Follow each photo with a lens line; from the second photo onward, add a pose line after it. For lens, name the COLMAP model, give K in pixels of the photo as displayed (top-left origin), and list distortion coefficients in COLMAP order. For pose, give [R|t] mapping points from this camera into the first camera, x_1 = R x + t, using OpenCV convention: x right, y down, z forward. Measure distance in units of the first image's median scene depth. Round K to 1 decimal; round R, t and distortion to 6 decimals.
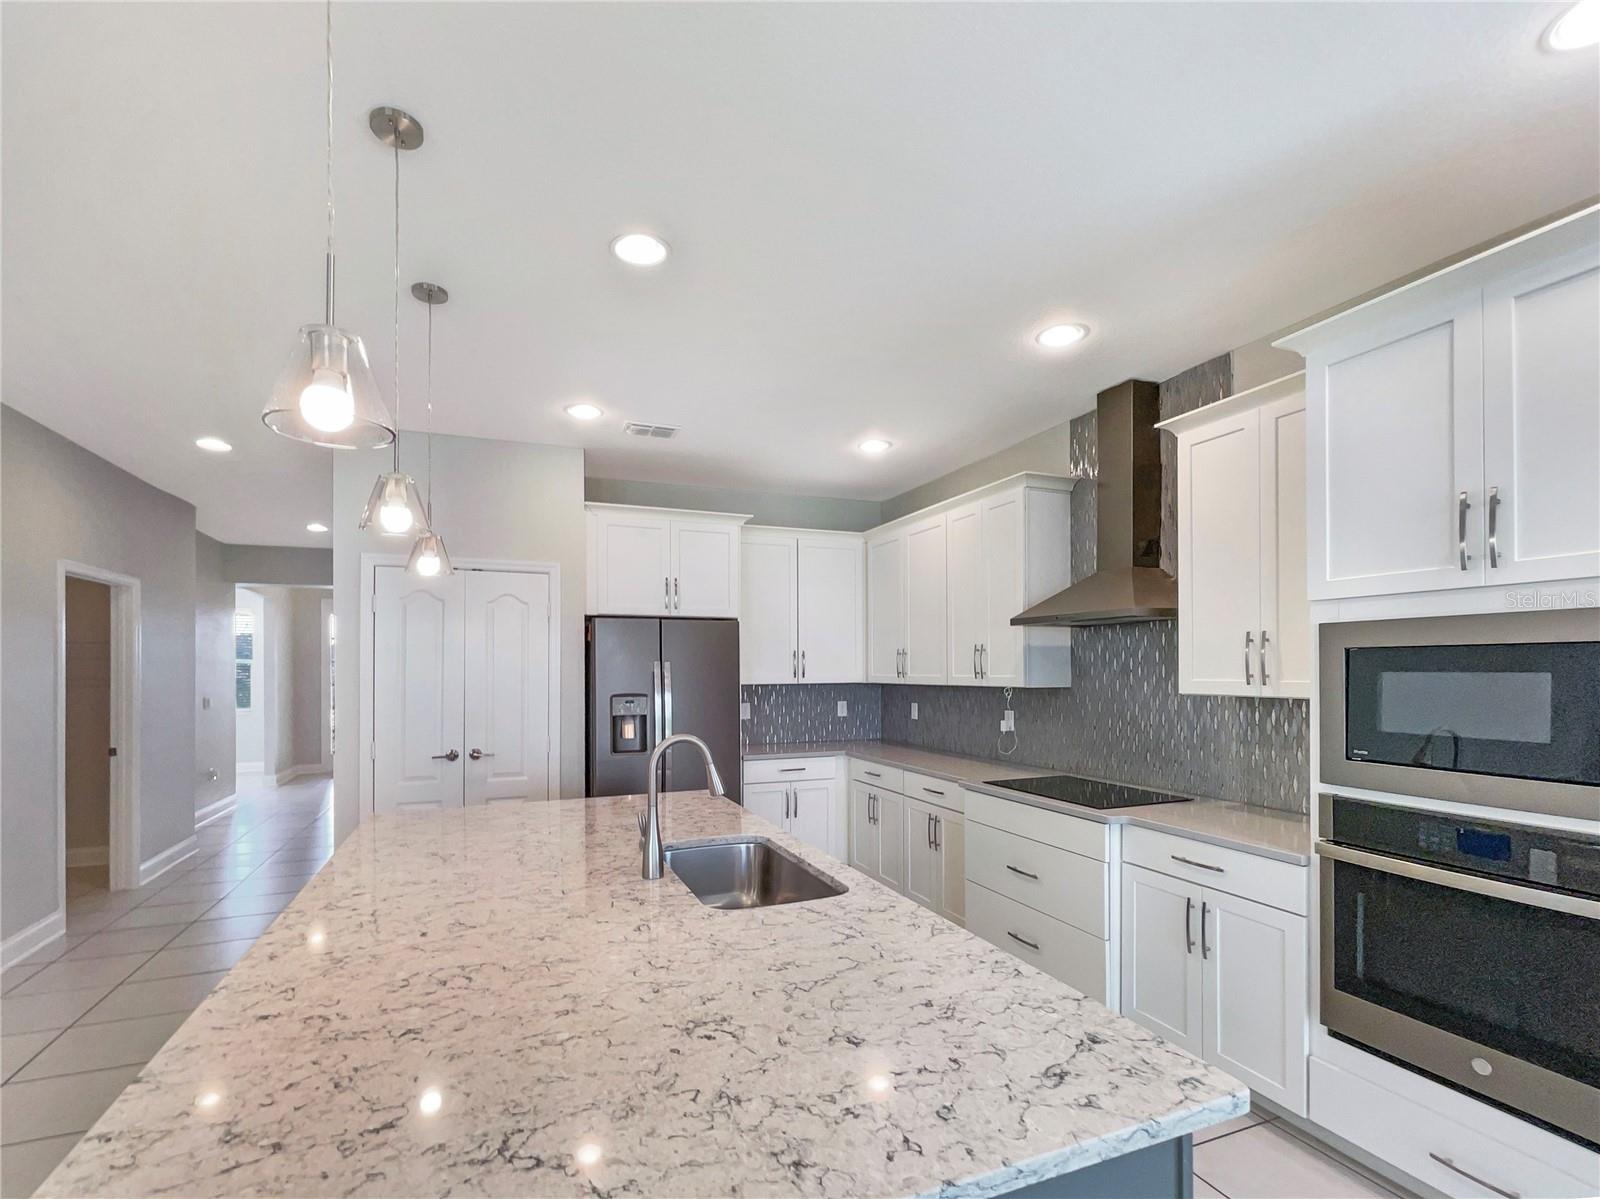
lens RADIAL K [[725.0, 0, 778.2], [0, 725.0, 663.6], [0, 0, 1]] dist [-0.009680, 0.000220]
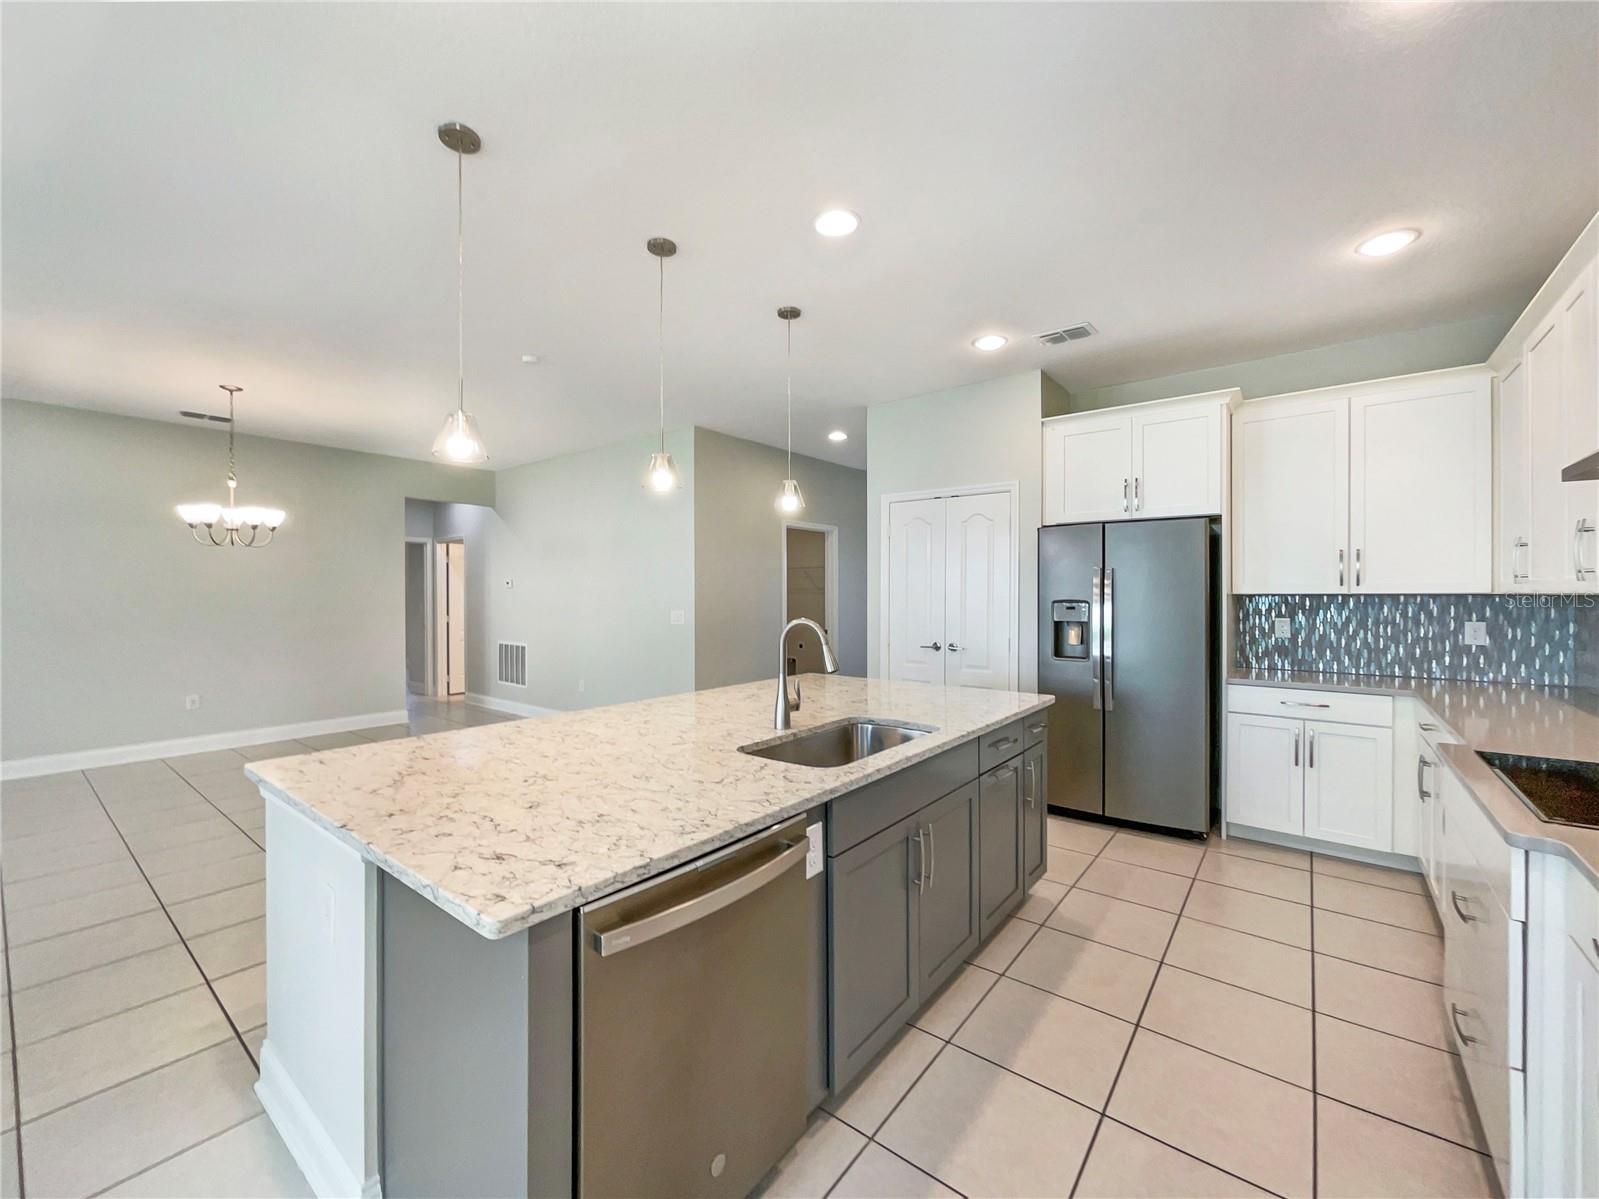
lens RADIAL K [[659.1, 0, 793.1], [0, 659.1, 590.4], [0, 0, 1]] dist [-0.002430, 0.005841]
pose [[0.497228, 0.002056, -0.867617, 0.436249], [0.005917, 0.999966, 0.005760, 0.022478], [0.867600, -0.007998, 0.497199, 0.227098]]
